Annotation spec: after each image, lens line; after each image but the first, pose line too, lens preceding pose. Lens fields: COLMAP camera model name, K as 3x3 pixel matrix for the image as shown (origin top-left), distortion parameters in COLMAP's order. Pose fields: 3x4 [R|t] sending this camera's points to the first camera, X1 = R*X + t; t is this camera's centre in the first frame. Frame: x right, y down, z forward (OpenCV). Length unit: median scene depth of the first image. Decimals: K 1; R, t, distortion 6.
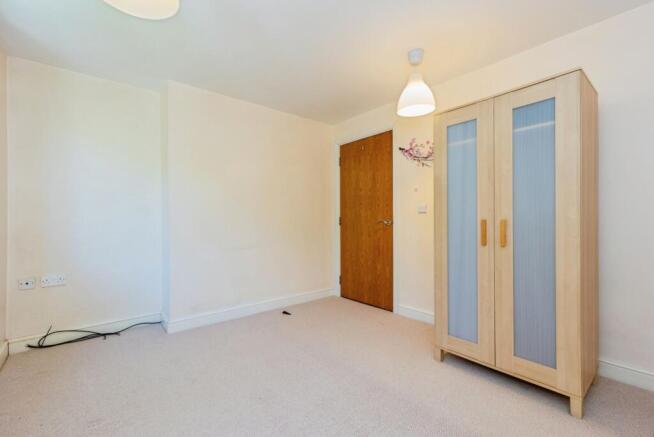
lens RADIAL K [[280.8, 0, 326.0], [0, 280.8, 220.3], [0, 0, 1]] dist [0.011826, -0.000188]
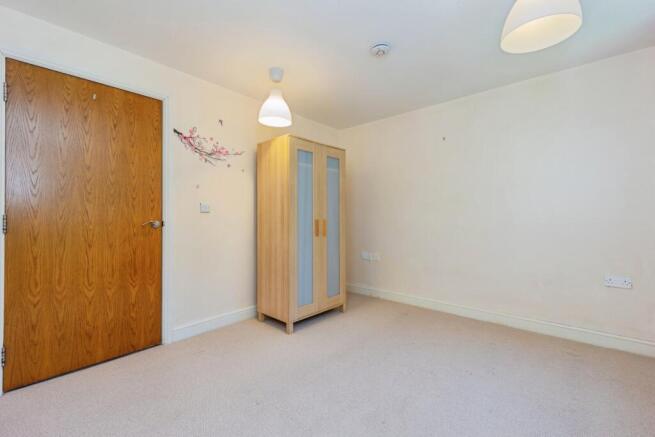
lens RADIAL K [[281.2, 0, 325.0], [0, 281.2, 216.4], [0, 0, 1]] dist [0.011826, -0.000188]
pose [[-0.128872, 0.011906, 0.991590, -0.584292], [0.005479, 0.999921, -0.011293, -0.001690], [-0.991646, 0.003978, -0.128927, 0.690855]]
